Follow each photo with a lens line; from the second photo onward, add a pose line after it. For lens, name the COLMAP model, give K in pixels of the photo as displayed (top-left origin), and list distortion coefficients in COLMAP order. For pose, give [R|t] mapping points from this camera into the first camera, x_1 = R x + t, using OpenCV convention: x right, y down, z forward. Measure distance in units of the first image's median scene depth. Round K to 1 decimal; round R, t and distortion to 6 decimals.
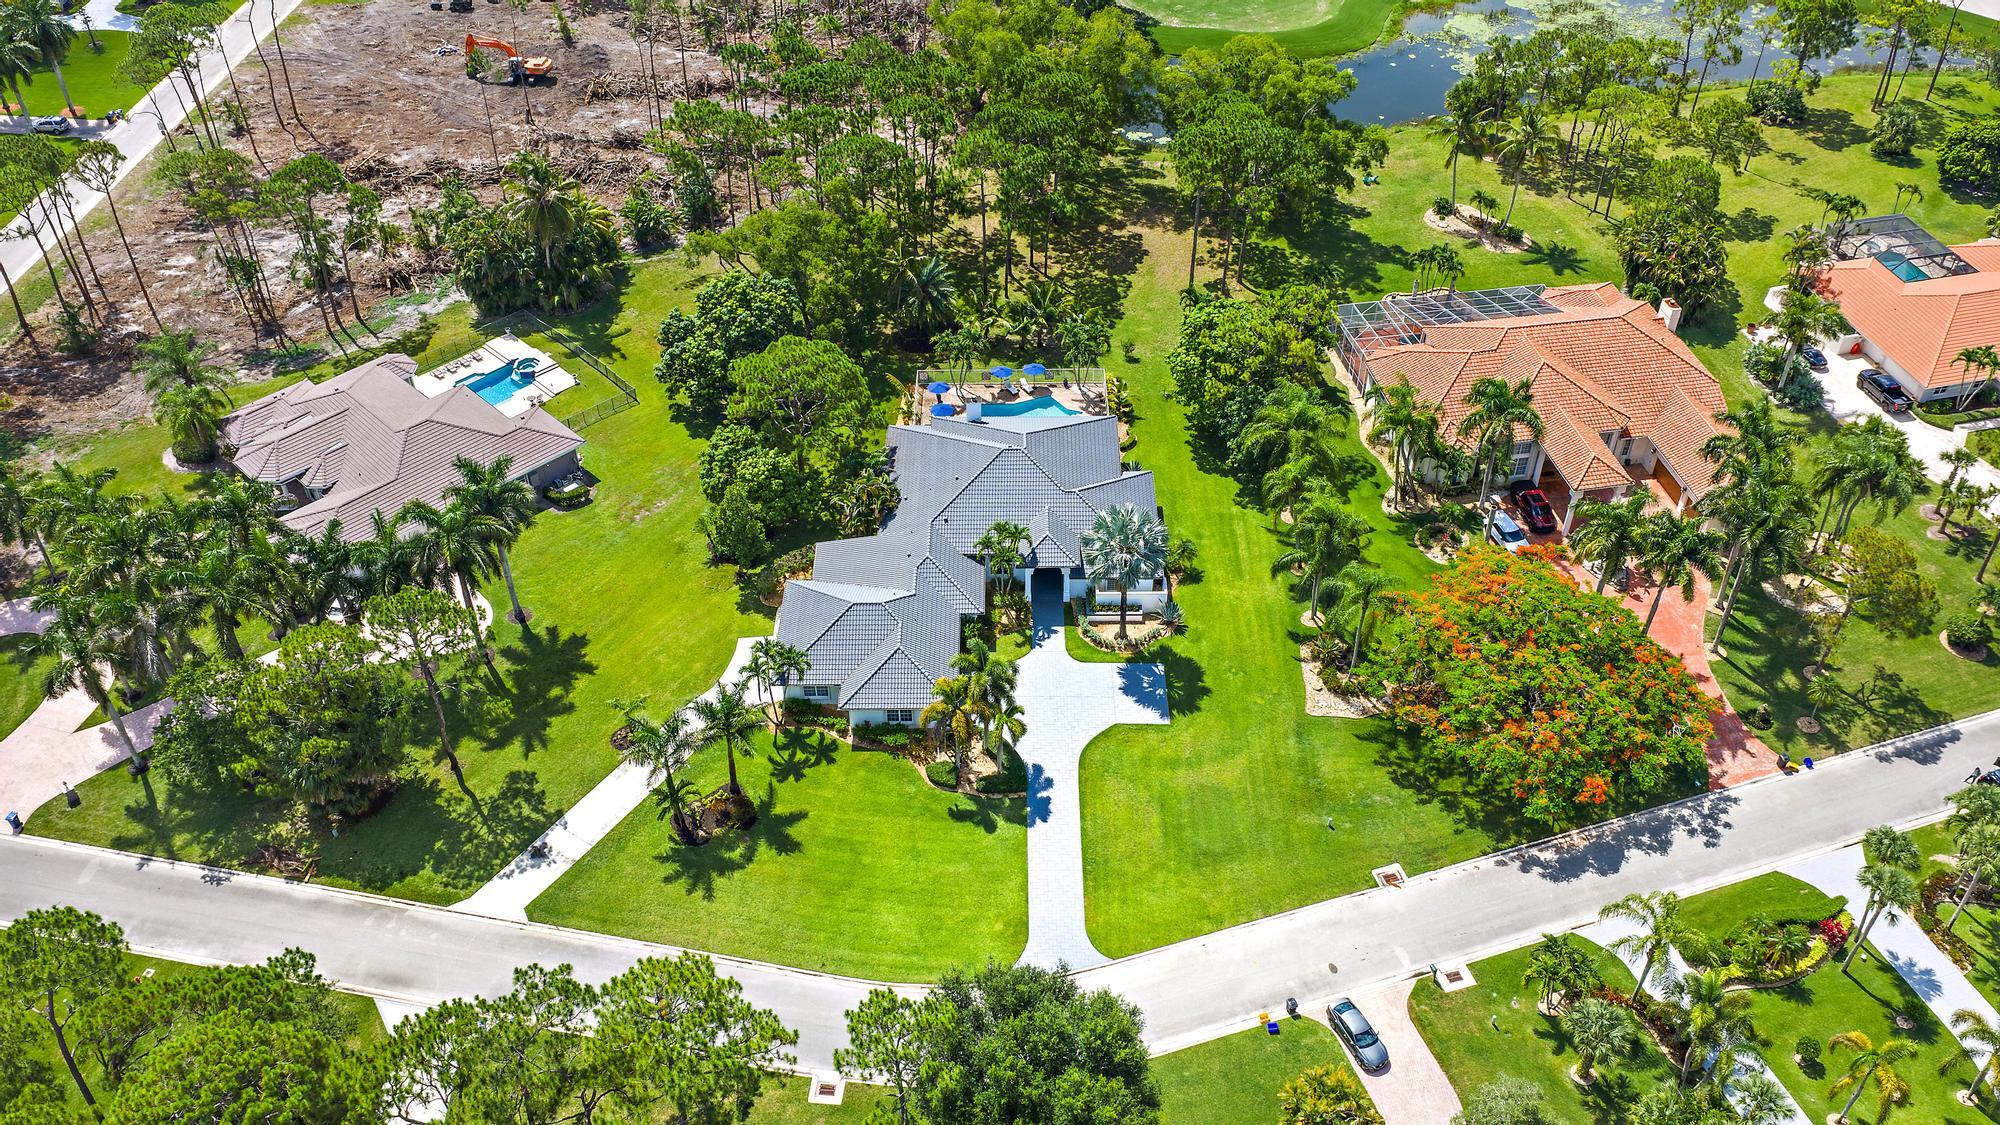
lens RADIAL K [[1655.3, 0, 1000.0], [0, 1655.3, 562.5], [0, 0, 1]] dist [0.033132, -0.066779]
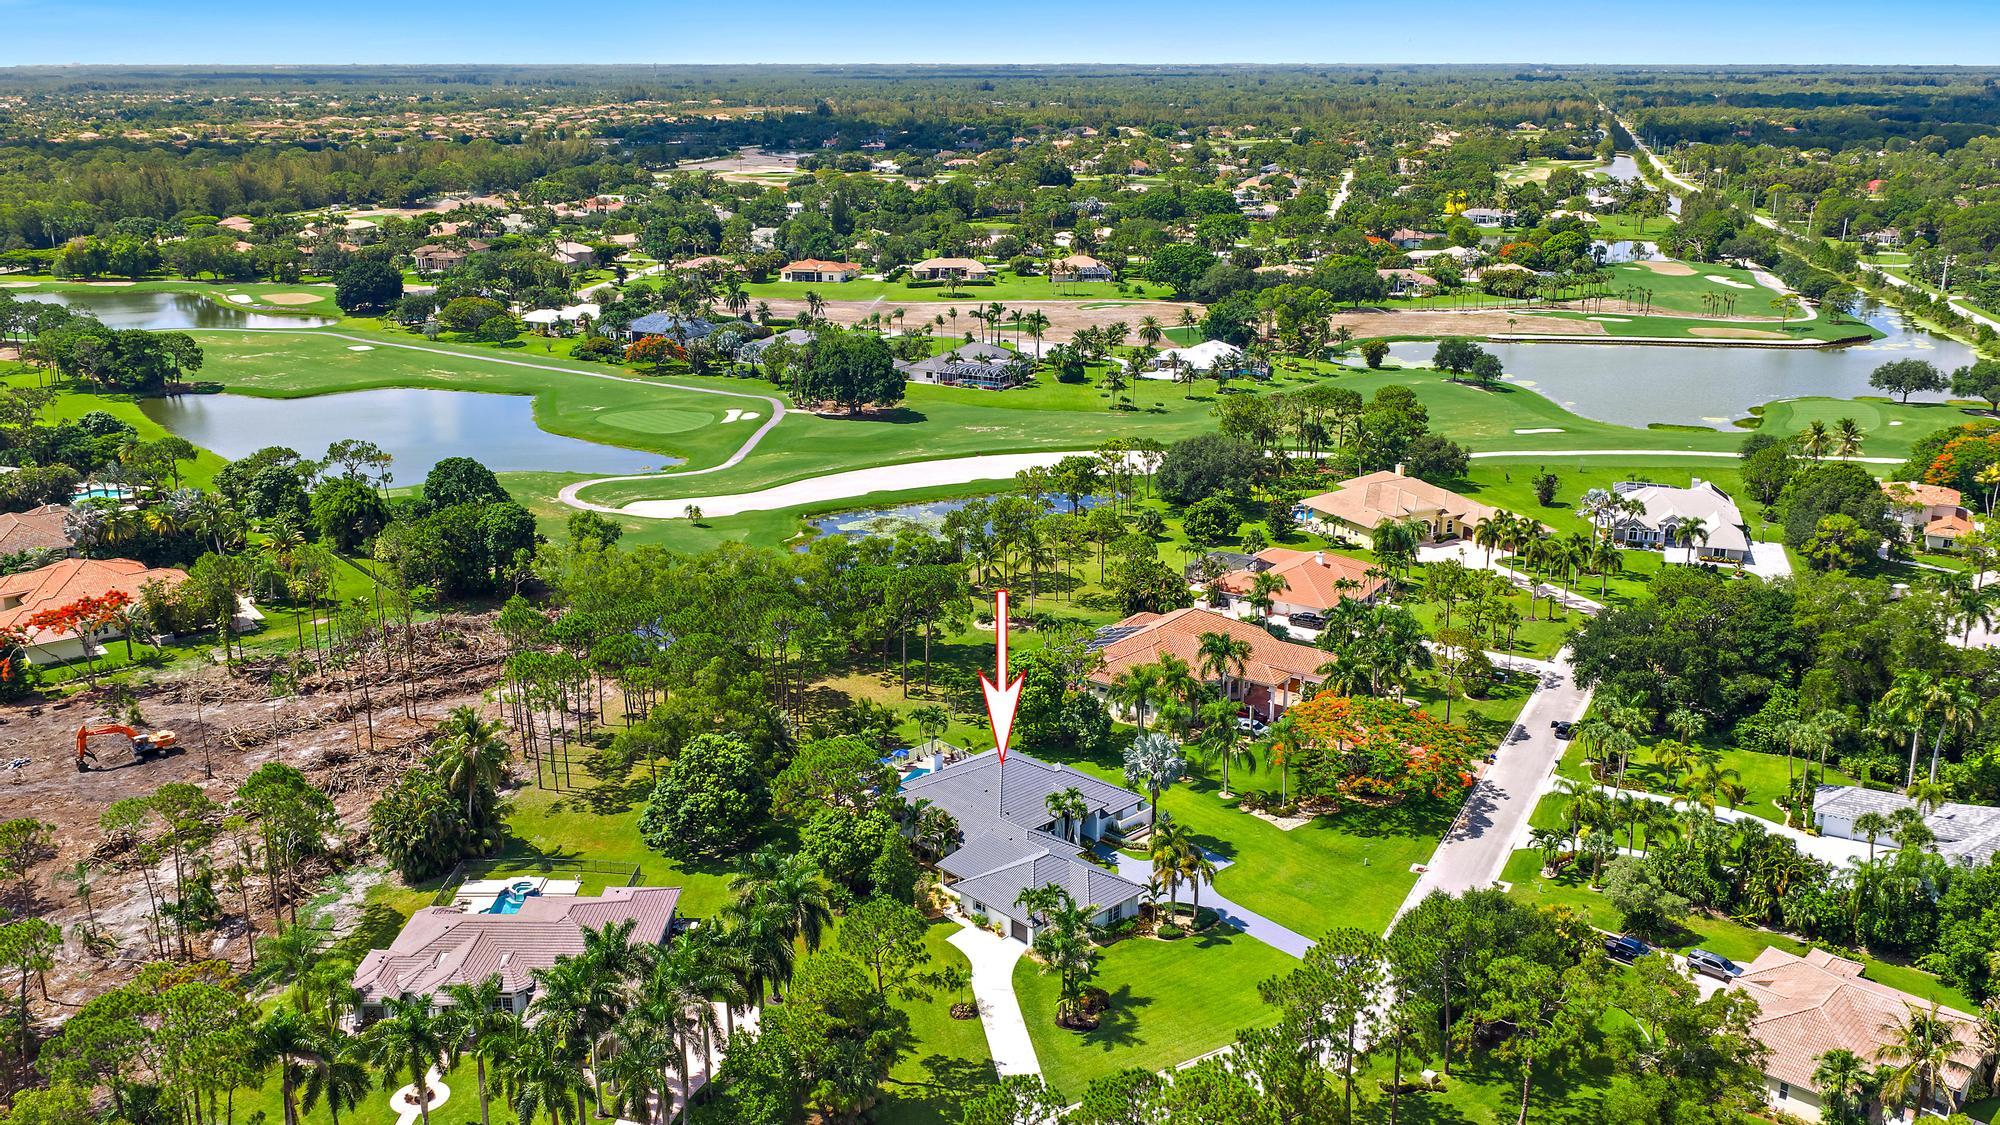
lens RADIAL K [[1692.6, 0, 1000.0], [0, 1692.6, 562.5], [0, 0, 1]] dist [0.042788, -0.070659]
pose [[0.718956, -0.195367, 0.667034, -0.948580], [0.450847, 0.861486, -0.233620, 0.121321], [-0.528999, 0.468693, 0.707451, -0.055525]]
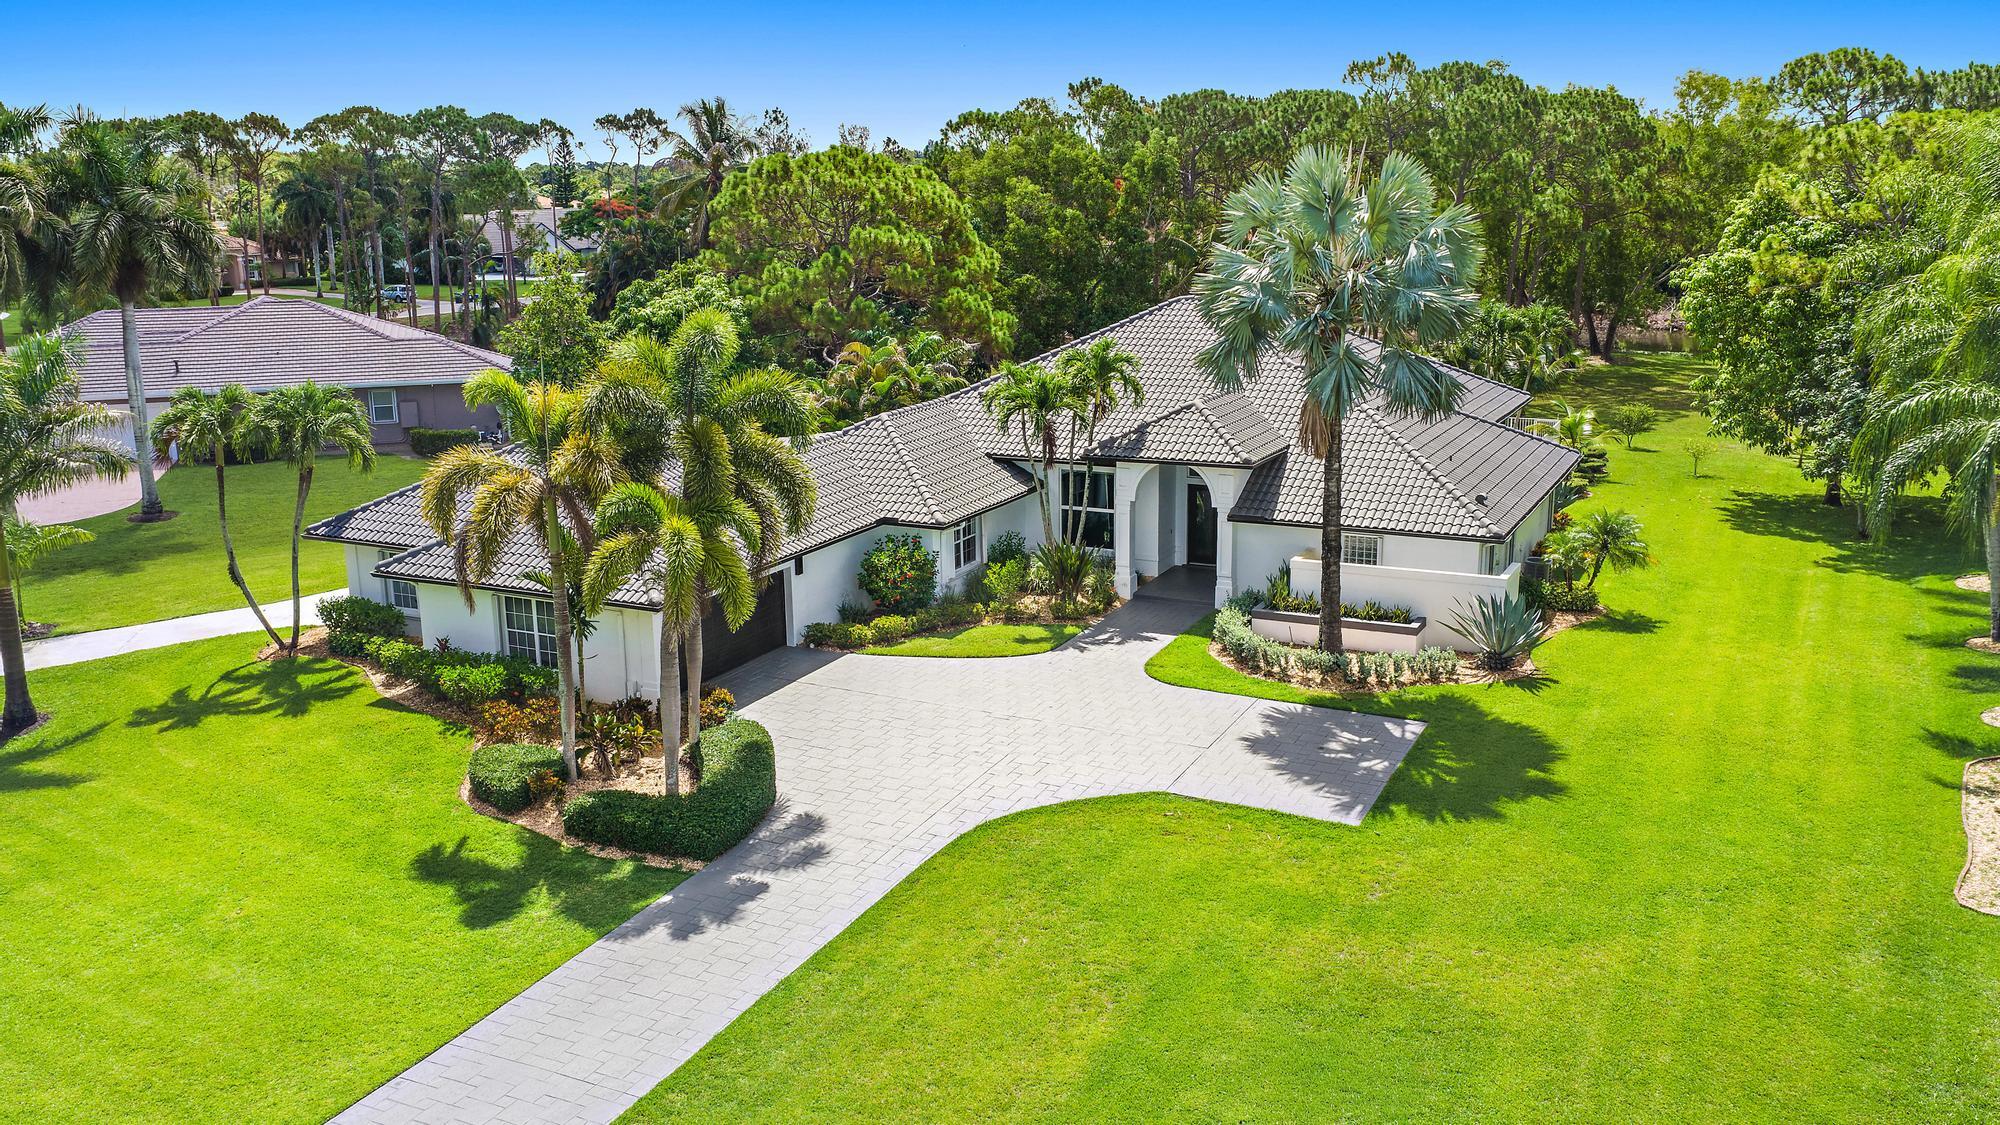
lens RADIAL K [[1692.6, 0, 1000.0], [0, 1692.6, 562.5], [0, 0, 1]] dist [0.042788, -0.070659]
pose [[0.897582, 0.098286, -0.429751, 0.158492], [-0.282249, 0.876959, -0.388945, 0.176532], [0.338647, 0.470407, 0.814884, 0.720684]]
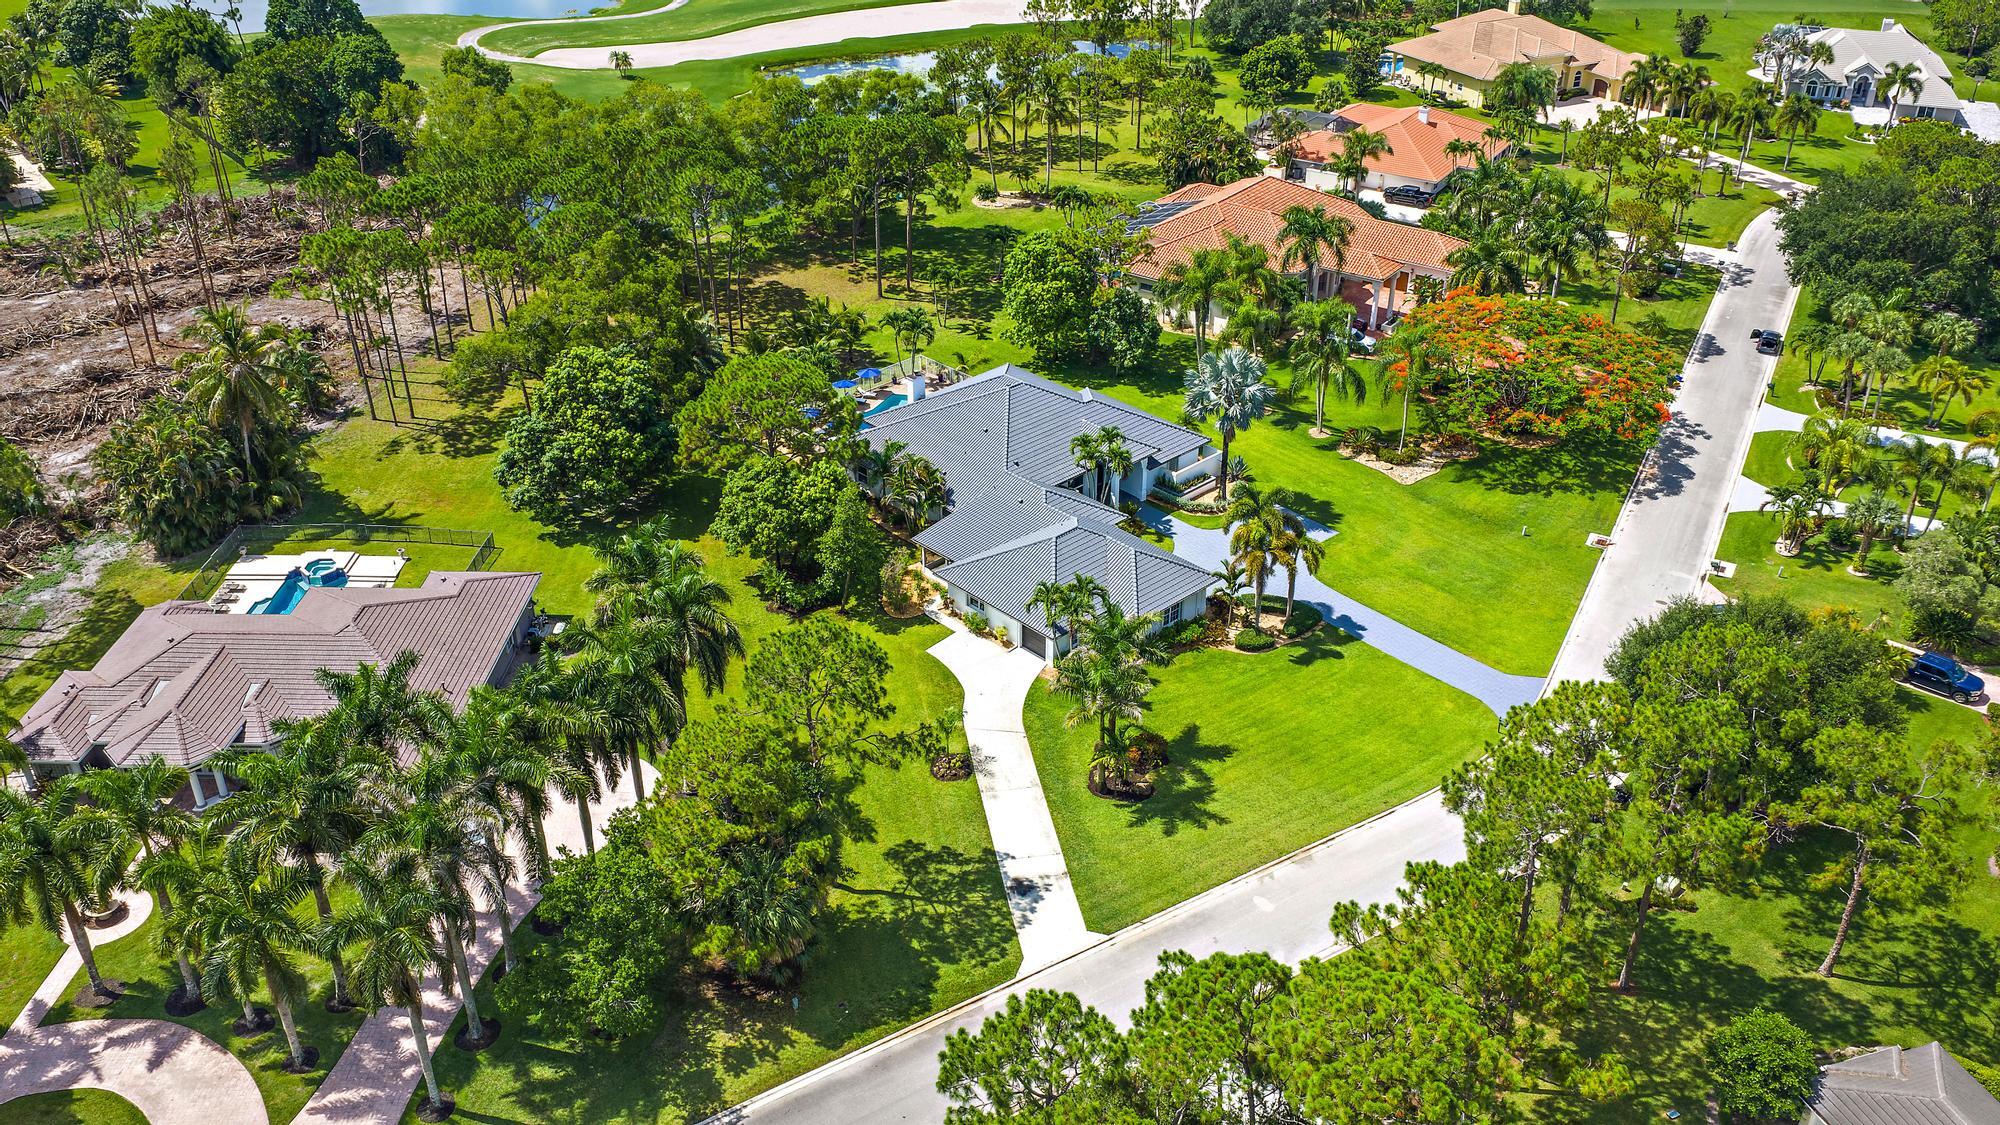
lens RADIAL K [[1655.3, 0, 1000.0], [0, 1655.3, 562.5], [0, 0, 1]] dist [0.033132, -0.066779]
pose [[0.721850, -0.343737, 0.600647, -0.644810], [0.447864, 0.893700, -0.026793, 0.046551], [-0.527589, 0.288349, 0.799065, 0.294578]]
